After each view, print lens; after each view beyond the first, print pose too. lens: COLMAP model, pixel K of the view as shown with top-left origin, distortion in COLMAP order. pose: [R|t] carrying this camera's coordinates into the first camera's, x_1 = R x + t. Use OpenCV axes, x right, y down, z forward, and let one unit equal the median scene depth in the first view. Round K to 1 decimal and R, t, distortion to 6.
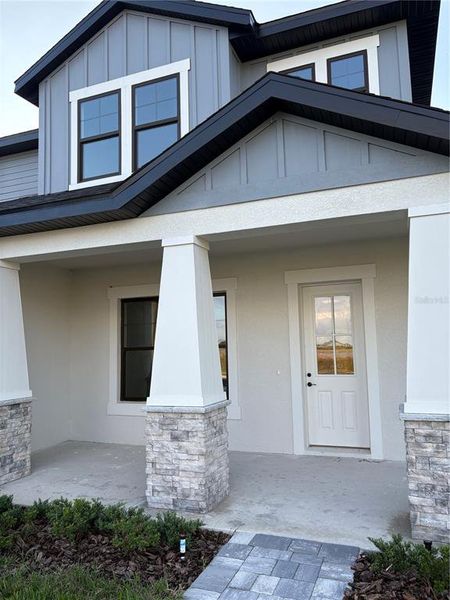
lens RADIAL K [[458.7, 0, 224.7], [0, 458.7, 297.1], [0, 0, 1]] dist [0.036023, -0.030948]
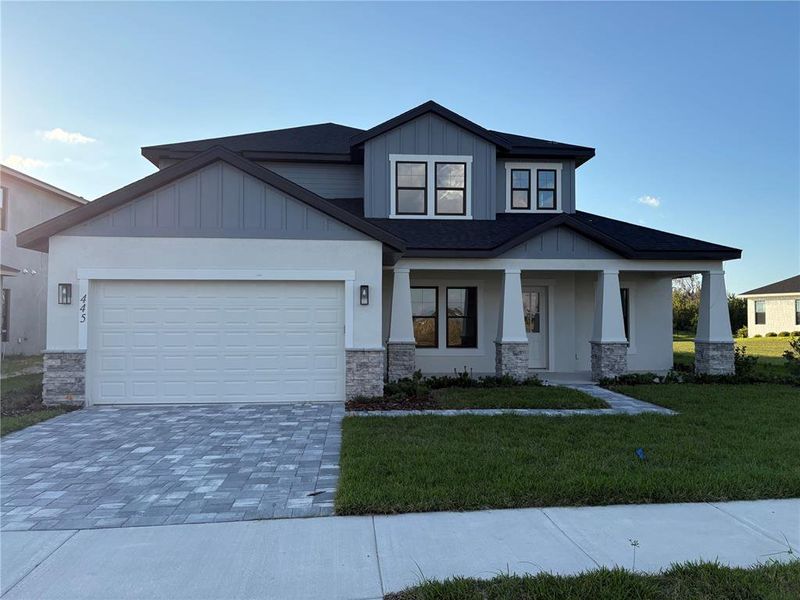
lens RADIAL K [[611.6, 0, 400.3], [0, 611.6, 303.3], [0, 0, 1]] dist [0.036023, -0.030948]
pose [[0.897602, 0.042210, 0.438781, -1.909092], [-0.074213, 0.995667, 0.056035, -0.090663], [-0.434515, -0.082860, 0.896845, -1.485170]]
